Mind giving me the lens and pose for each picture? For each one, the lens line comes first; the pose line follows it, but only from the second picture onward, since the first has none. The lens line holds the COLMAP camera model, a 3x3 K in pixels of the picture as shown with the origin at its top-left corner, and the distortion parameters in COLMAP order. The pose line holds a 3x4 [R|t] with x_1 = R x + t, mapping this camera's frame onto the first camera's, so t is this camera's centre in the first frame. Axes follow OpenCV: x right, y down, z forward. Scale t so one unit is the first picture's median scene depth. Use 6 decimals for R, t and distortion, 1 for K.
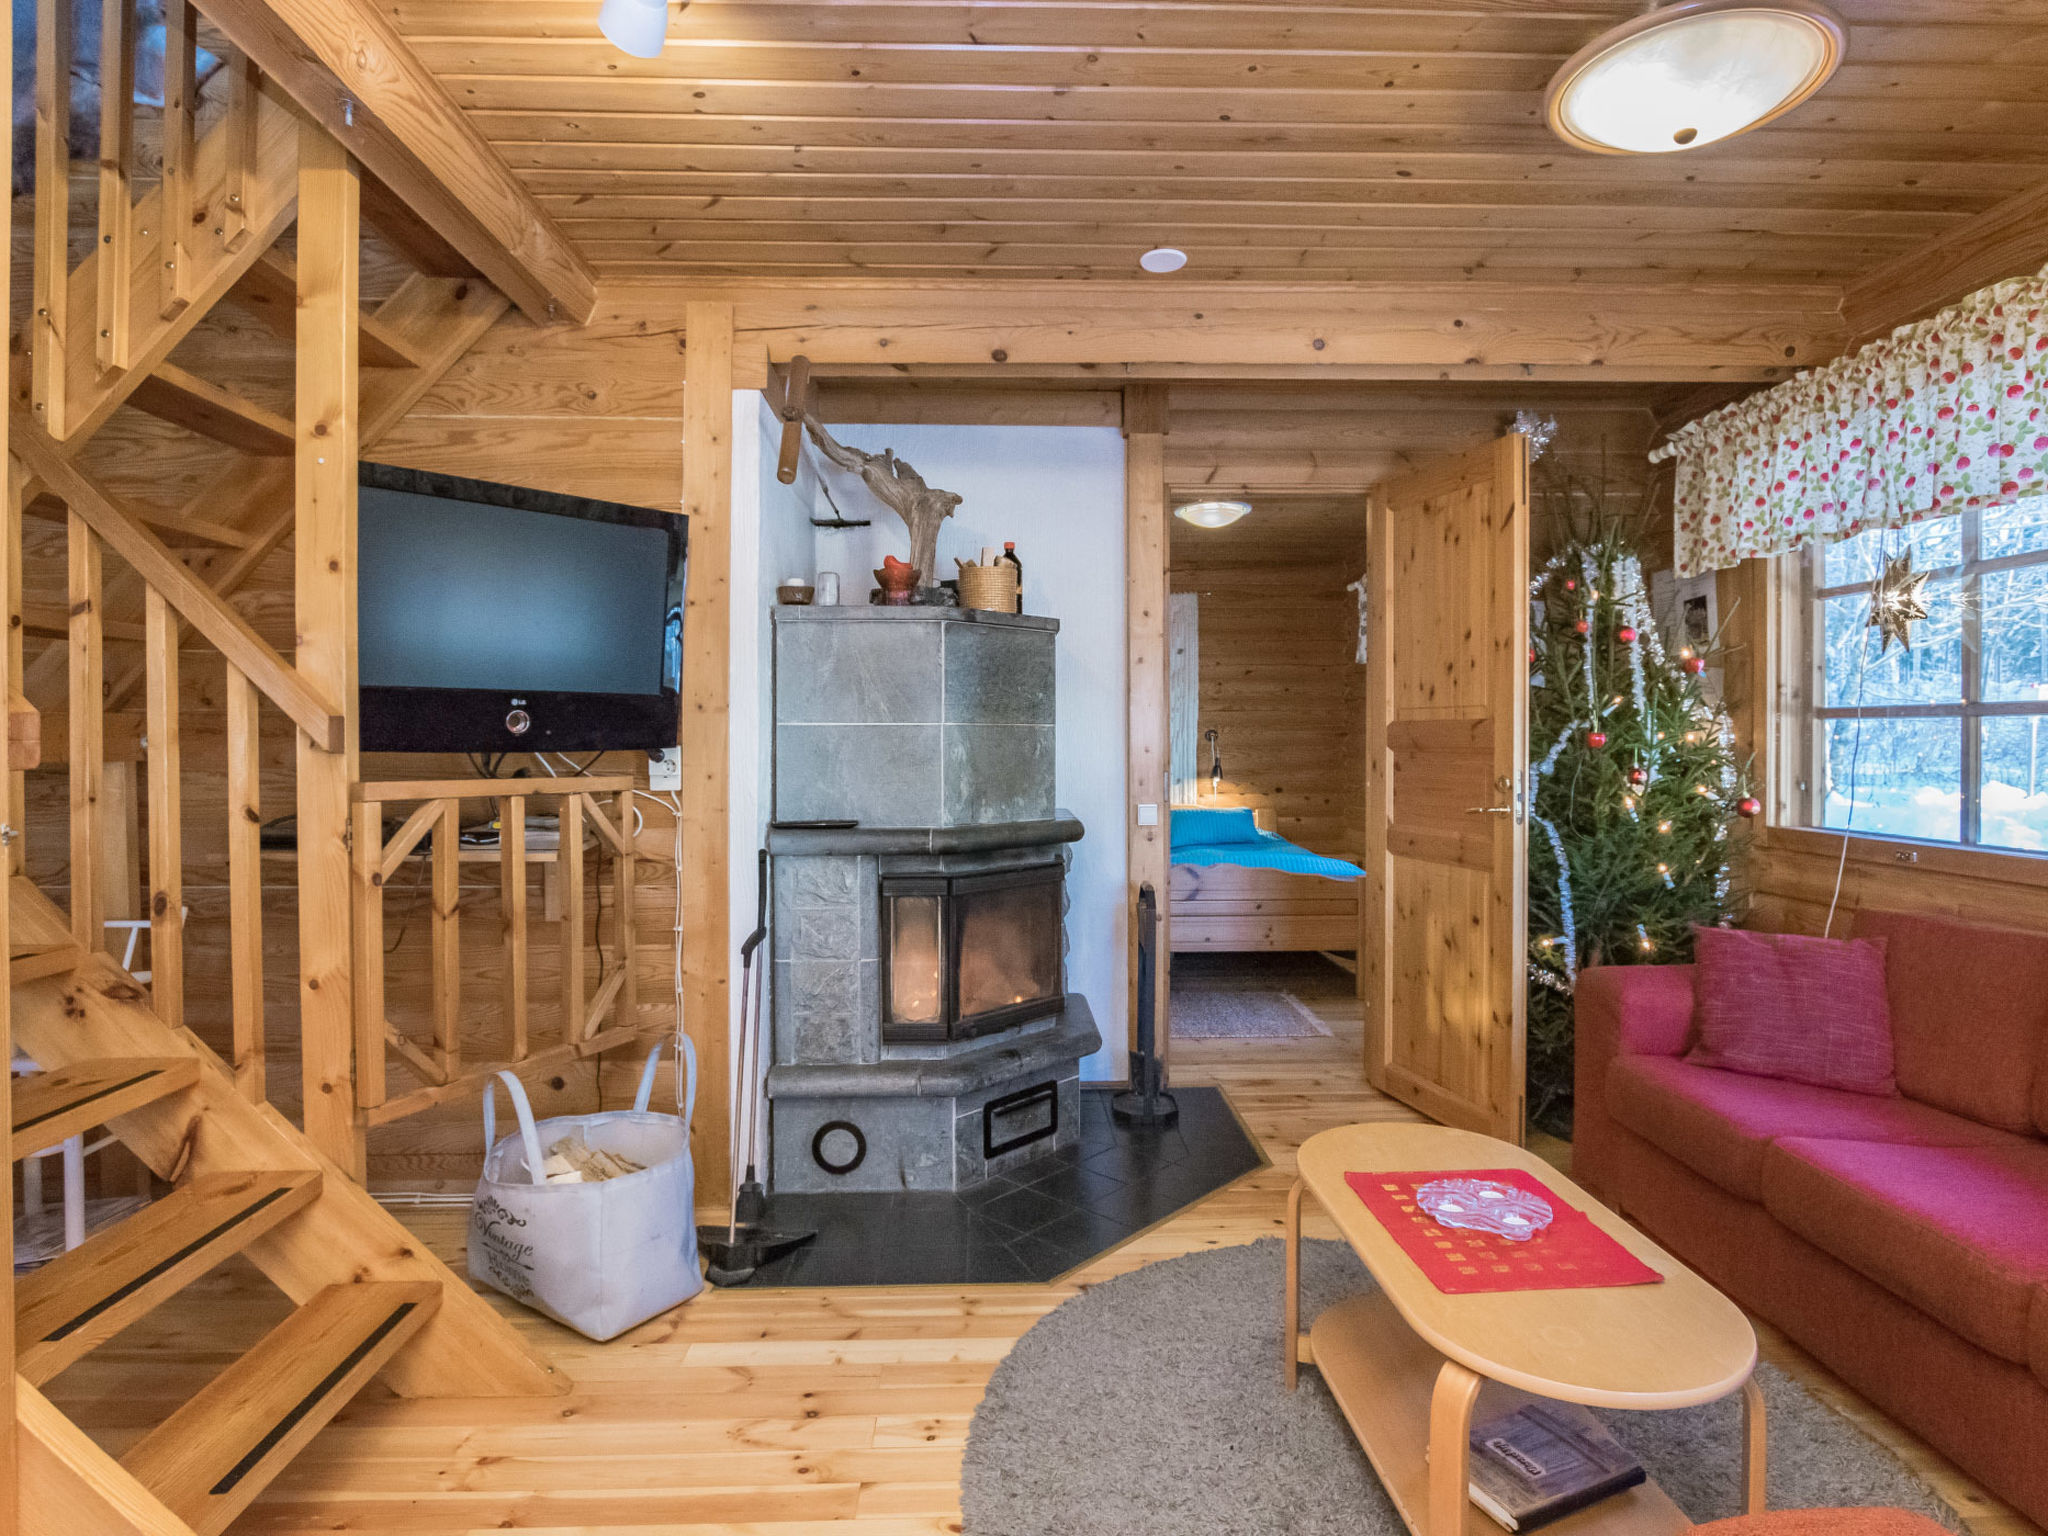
lens RADIAL K [[1119.6, 0, 1025.2], [0, 1119.6, 750.1], [0, 0, 1]] dist [-0.020261, 0.002212]
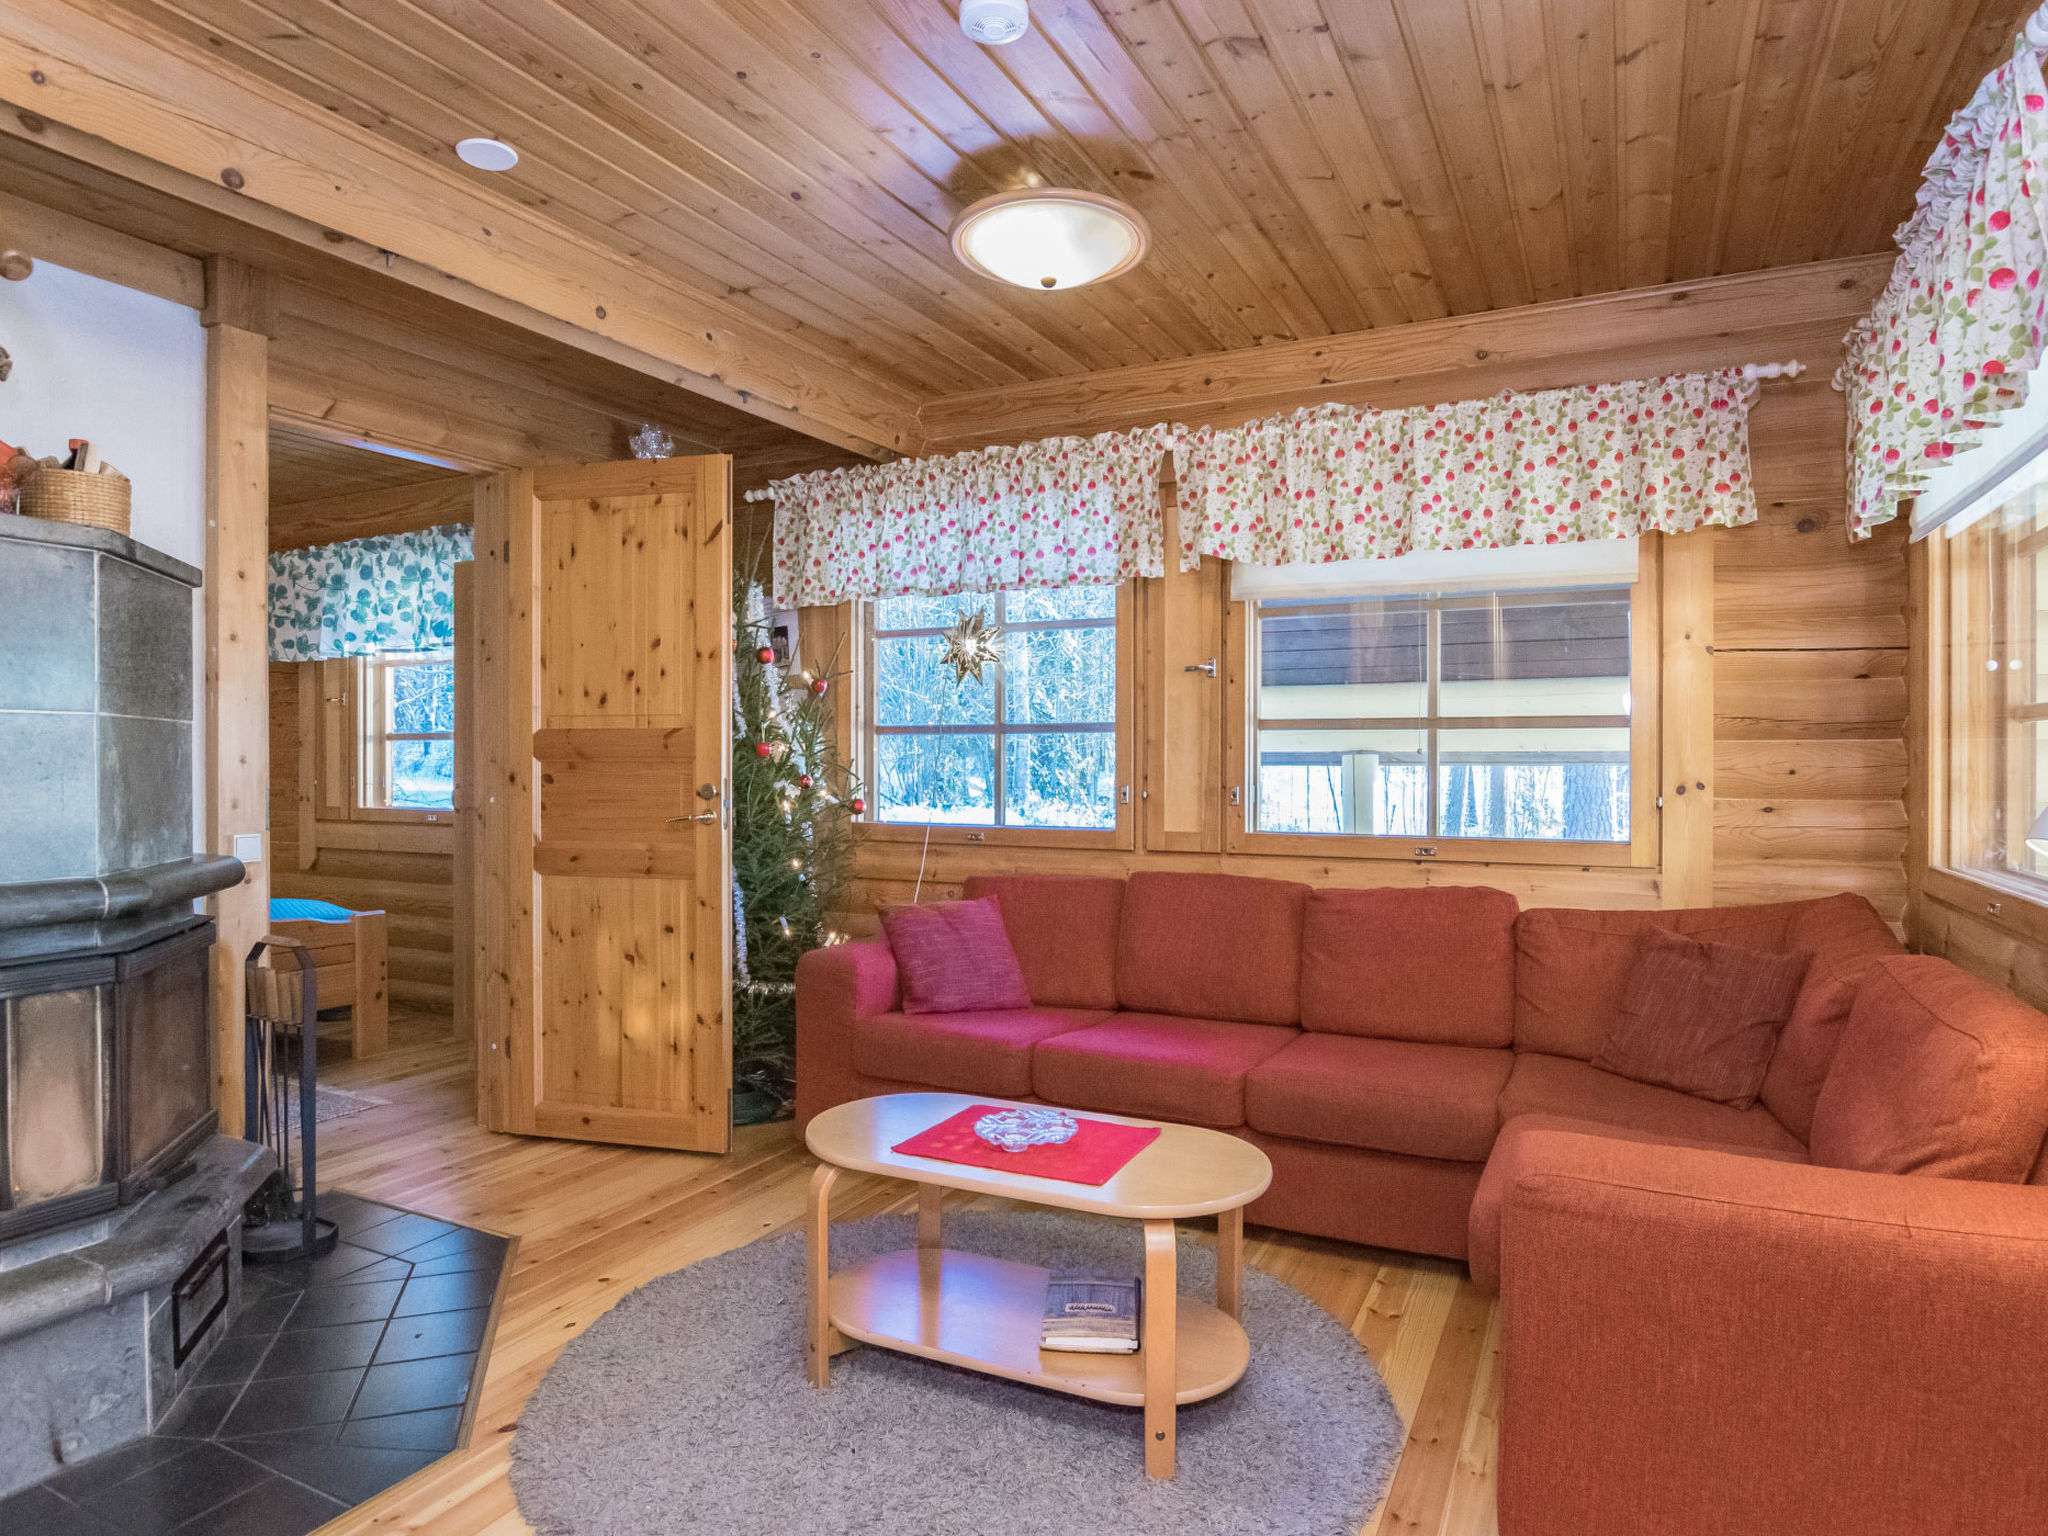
lens RADIAL K [[1205.6, 0, 1020.7], [0, 1205.6, 775.2], [0, 0, 1]] dist [-0.025623, 0.002809]
pose [[0.476667, -0.008574, 0.879042, -0.421559], [0.009684, 0.999943, 0.004502, 0.013729], [-0.879030, 0.006366, 0.476723, 0.222418]]
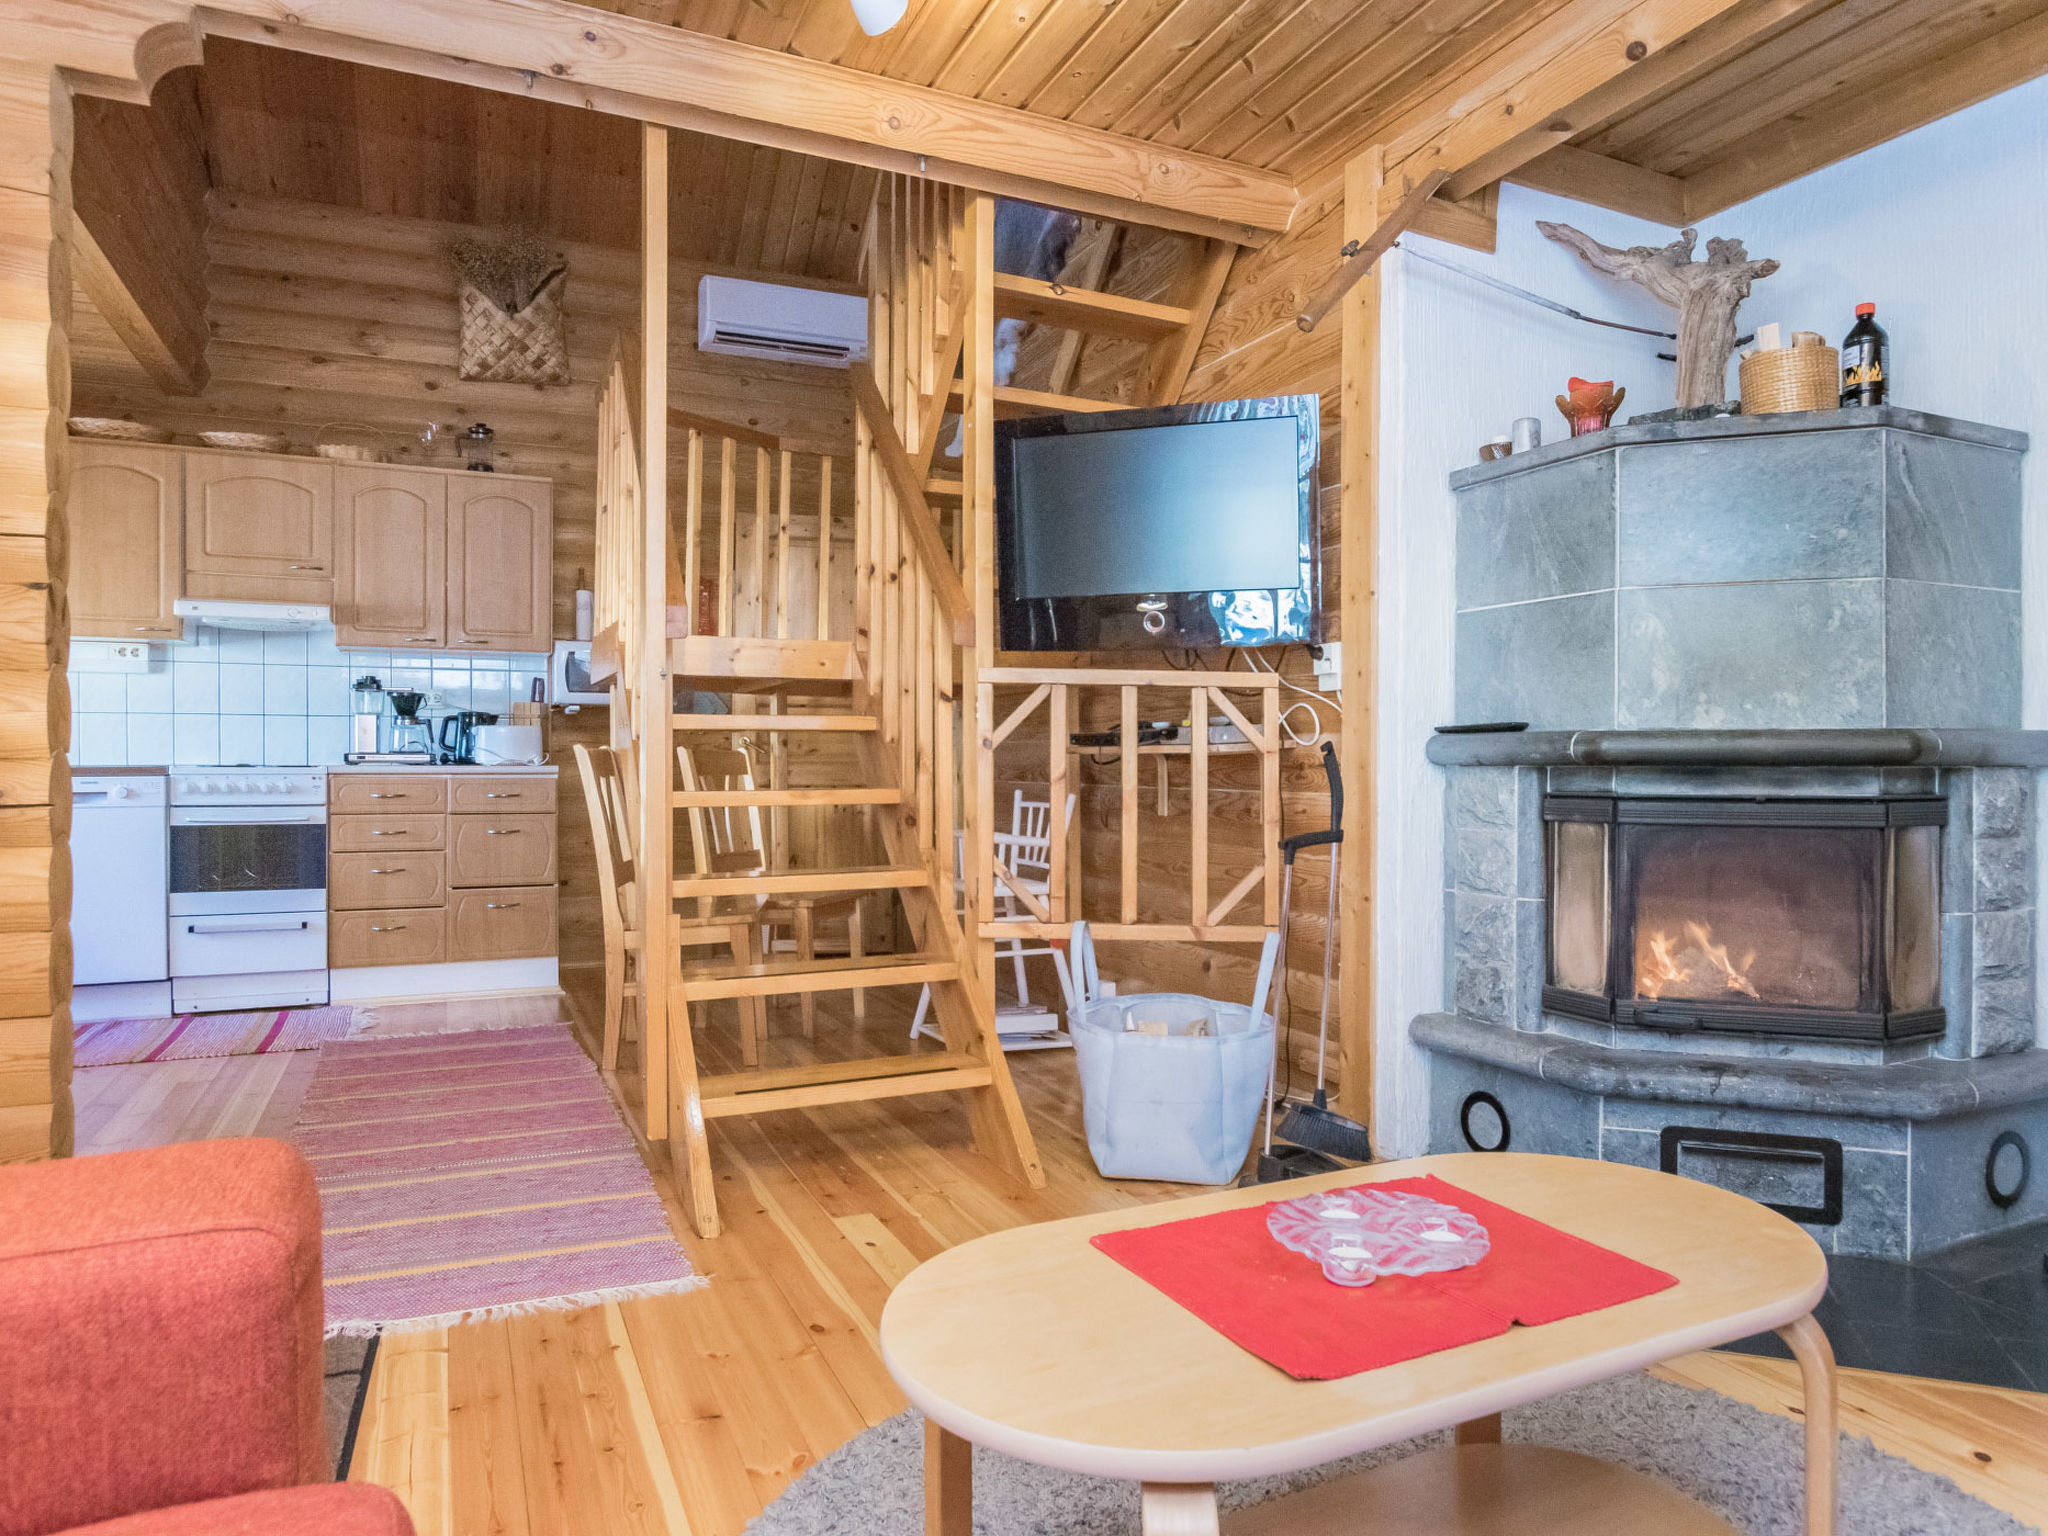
lens RADIAL K [[1272.4, 0, 1033.7], [0, 1272.4, 770.6], [0, 0, 1]] dist [-0.010922, -0.001608]
pose [[0.397836, 0.006947, -0.917430, 0.542159], [-0.013521, 0.999907, 0.001708, 0.100698], [0.917357, 0.011725, 0.397893, 0.327997]]
